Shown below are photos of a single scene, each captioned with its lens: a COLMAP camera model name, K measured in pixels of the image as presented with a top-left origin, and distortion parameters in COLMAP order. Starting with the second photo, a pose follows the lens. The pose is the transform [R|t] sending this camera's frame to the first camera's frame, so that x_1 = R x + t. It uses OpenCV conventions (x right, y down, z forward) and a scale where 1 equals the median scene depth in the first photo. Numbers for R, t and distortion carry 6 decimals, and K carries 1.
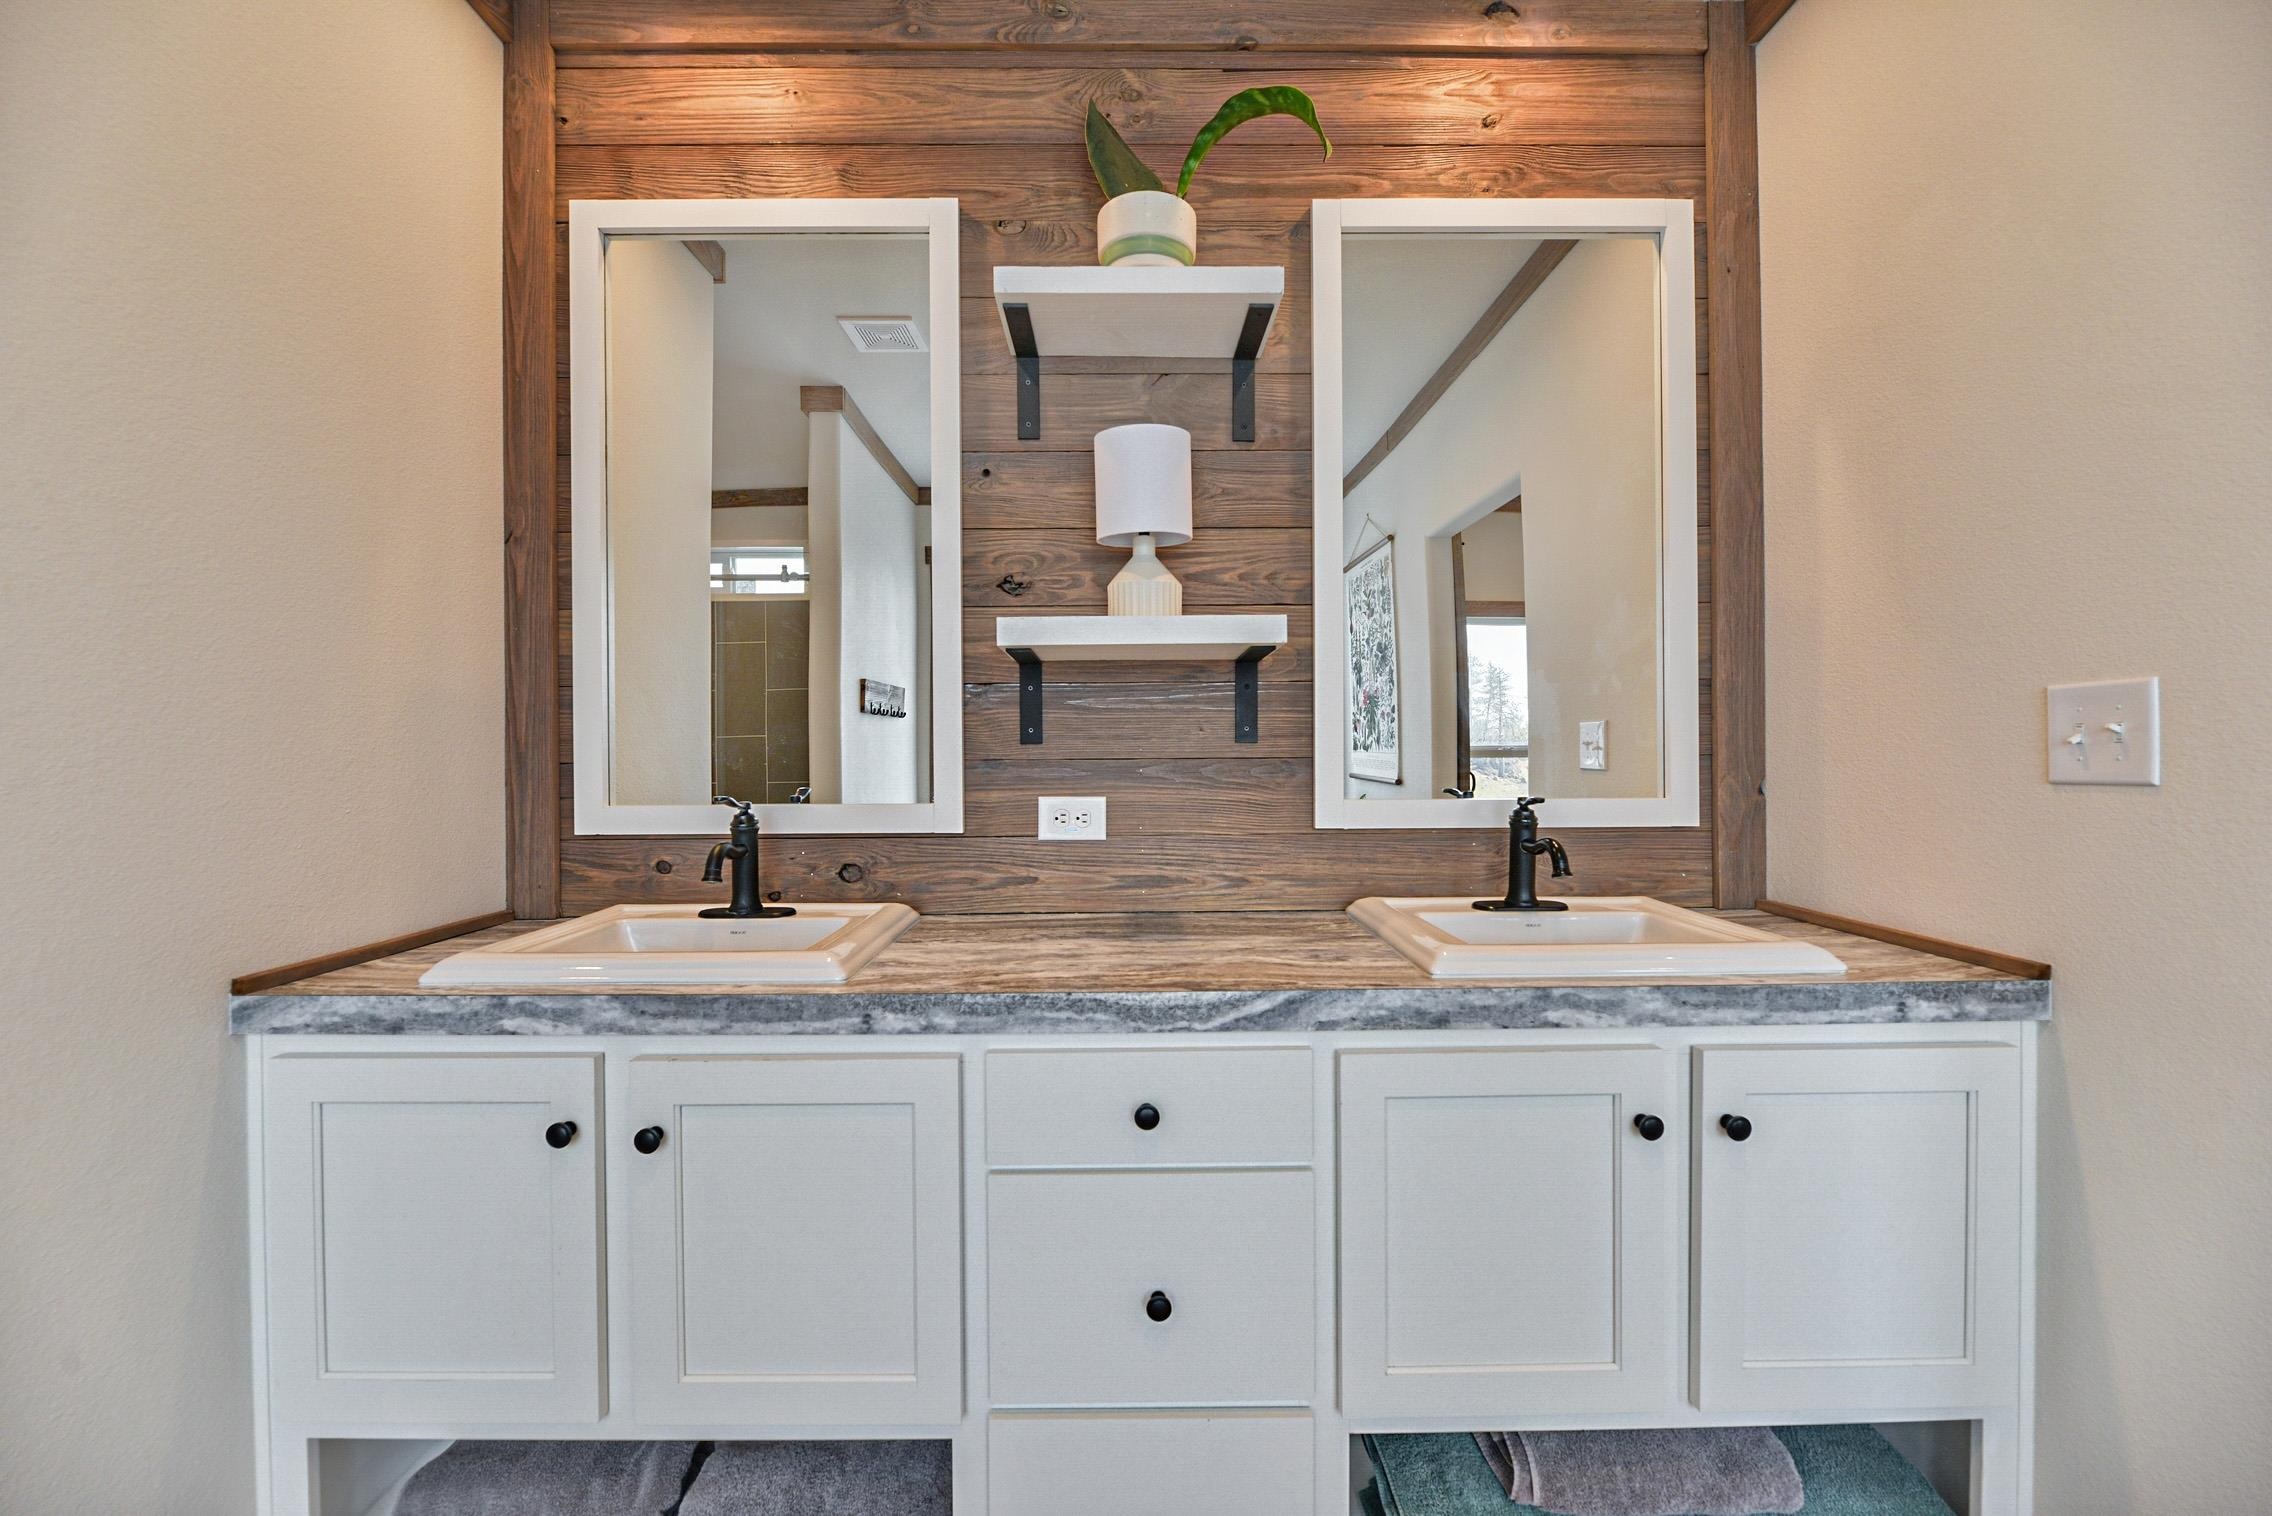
lens RADIAL K [[916.3, 0, 1132.0], [0, 916.3, 755.2], [0, 0, 1]] dist [-0.001961, -0.000431]
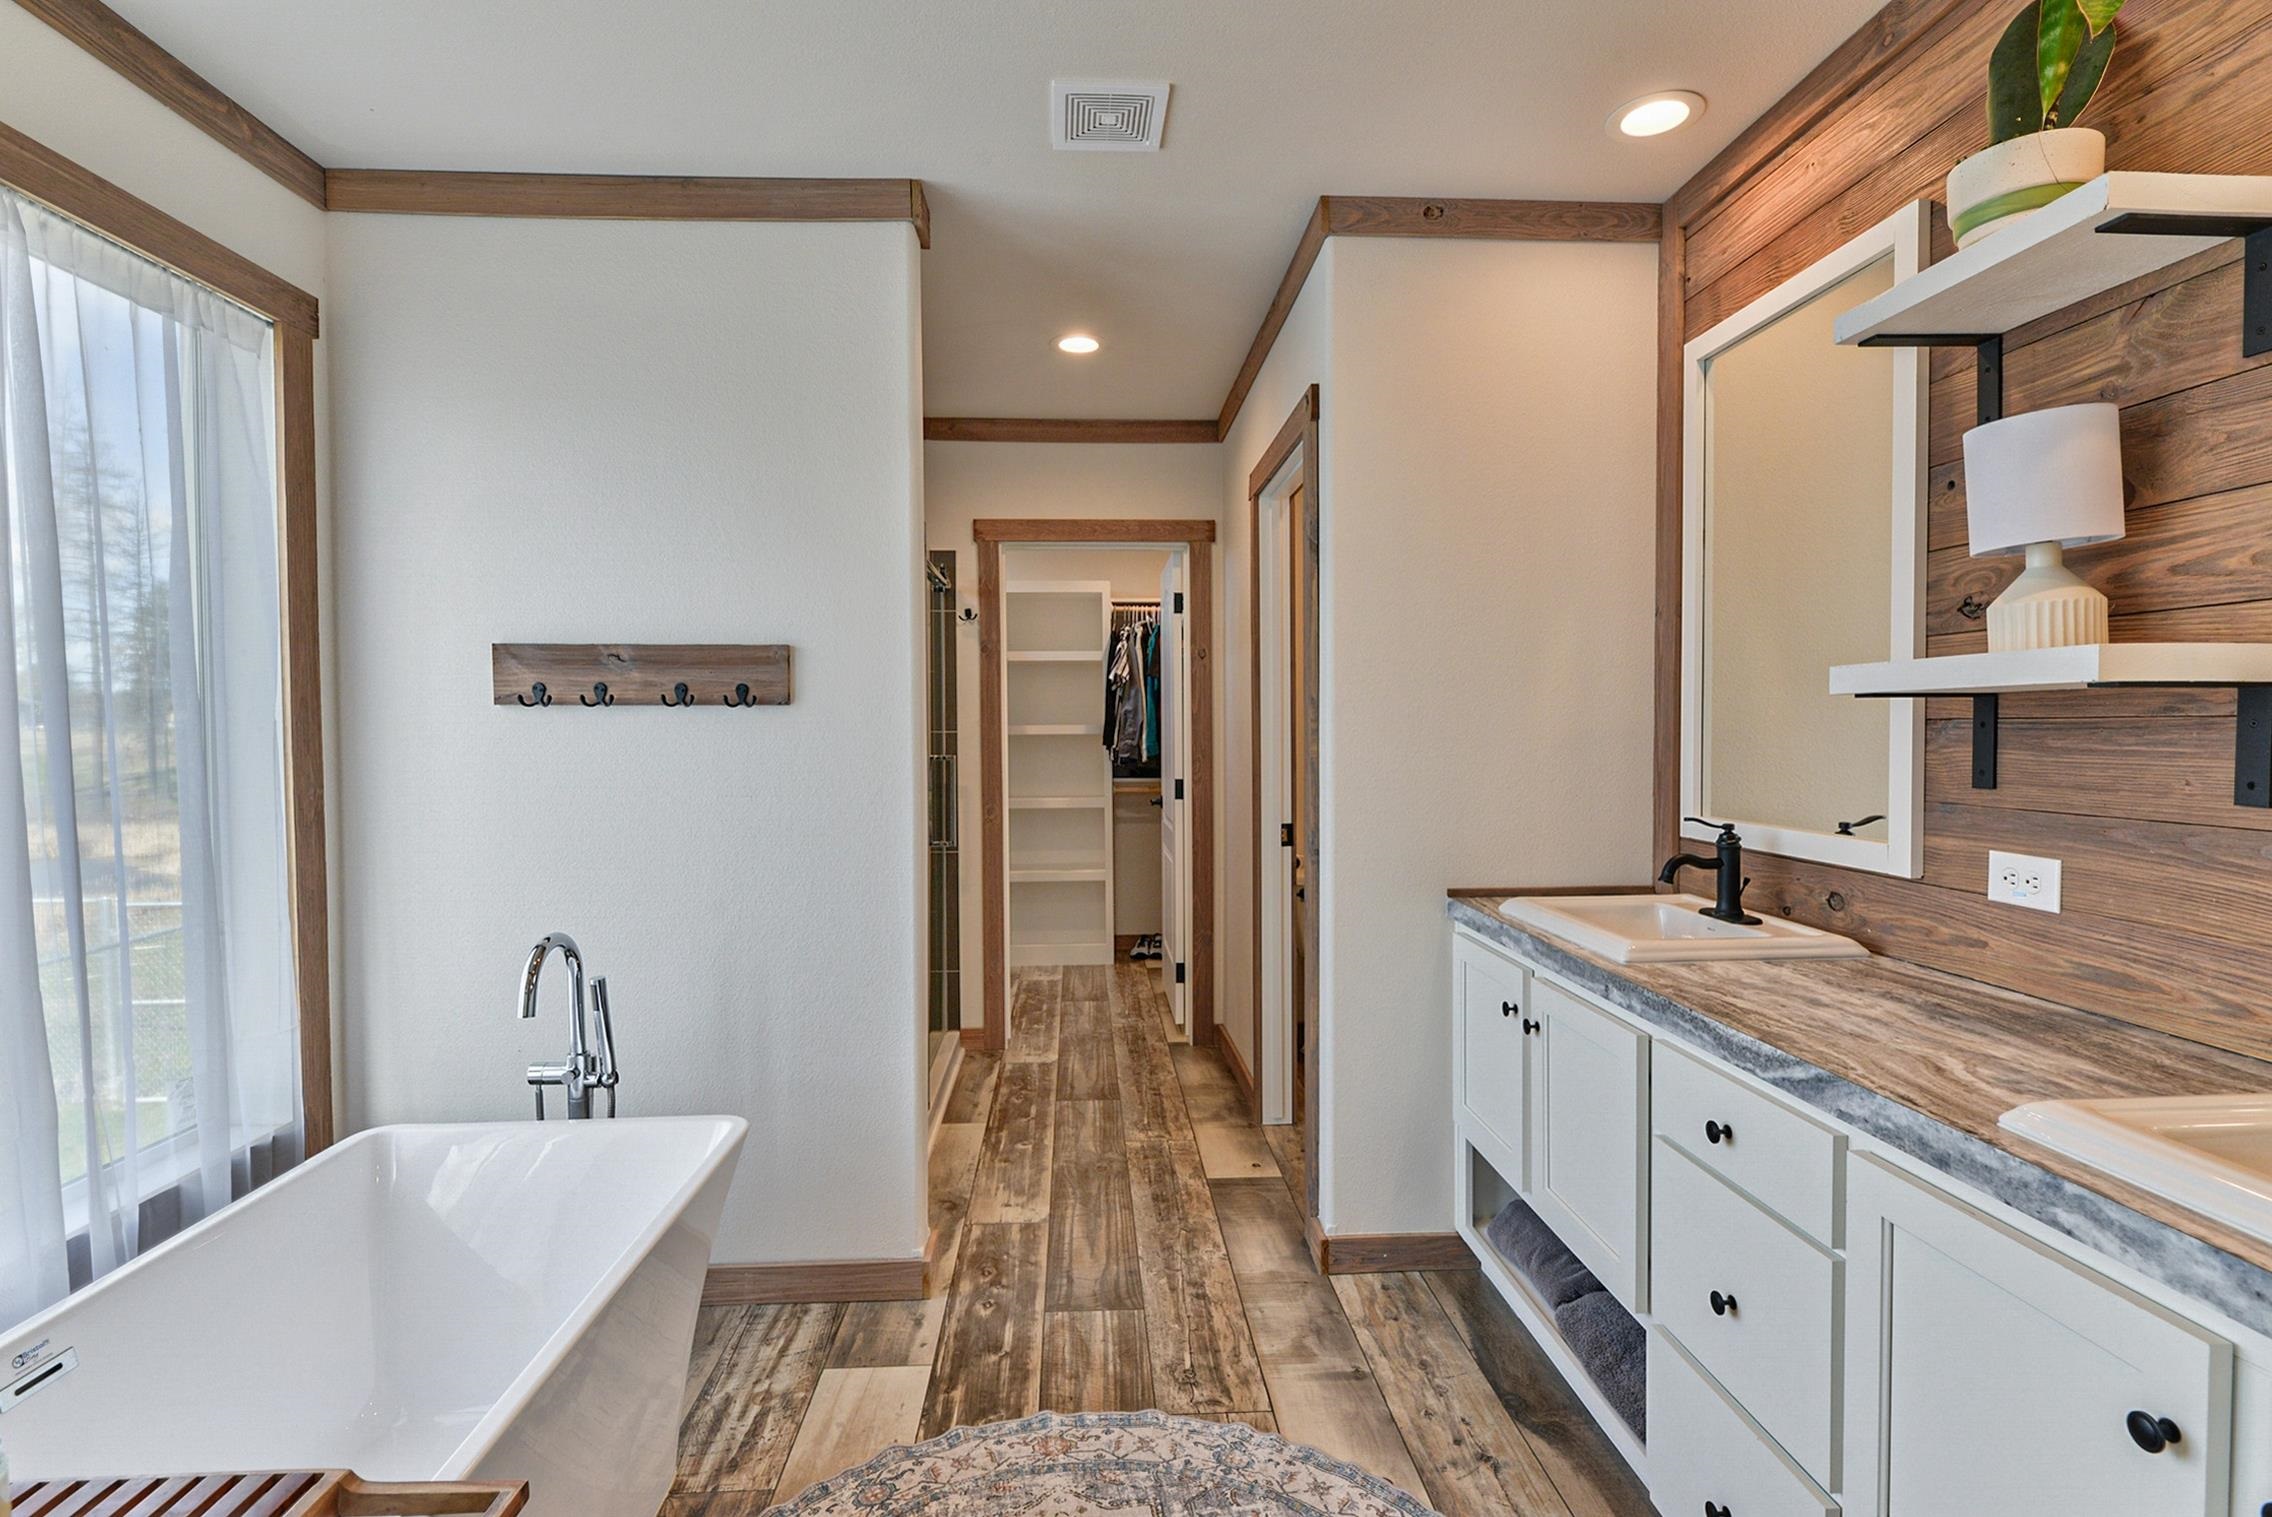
lens RADIAL K [[1115.7, 0, 1138.4], [0, 1115.7, 762.8], [0, 0, 1]] dist [0.005274, -0.000240]
pose [[0.044685, 0.041149, -0.998153, 0.928810], [0.005072, 0.999129, 0.041417, -0.086360], [0.998988, -0.006913, 0.044437, 0.153582]]
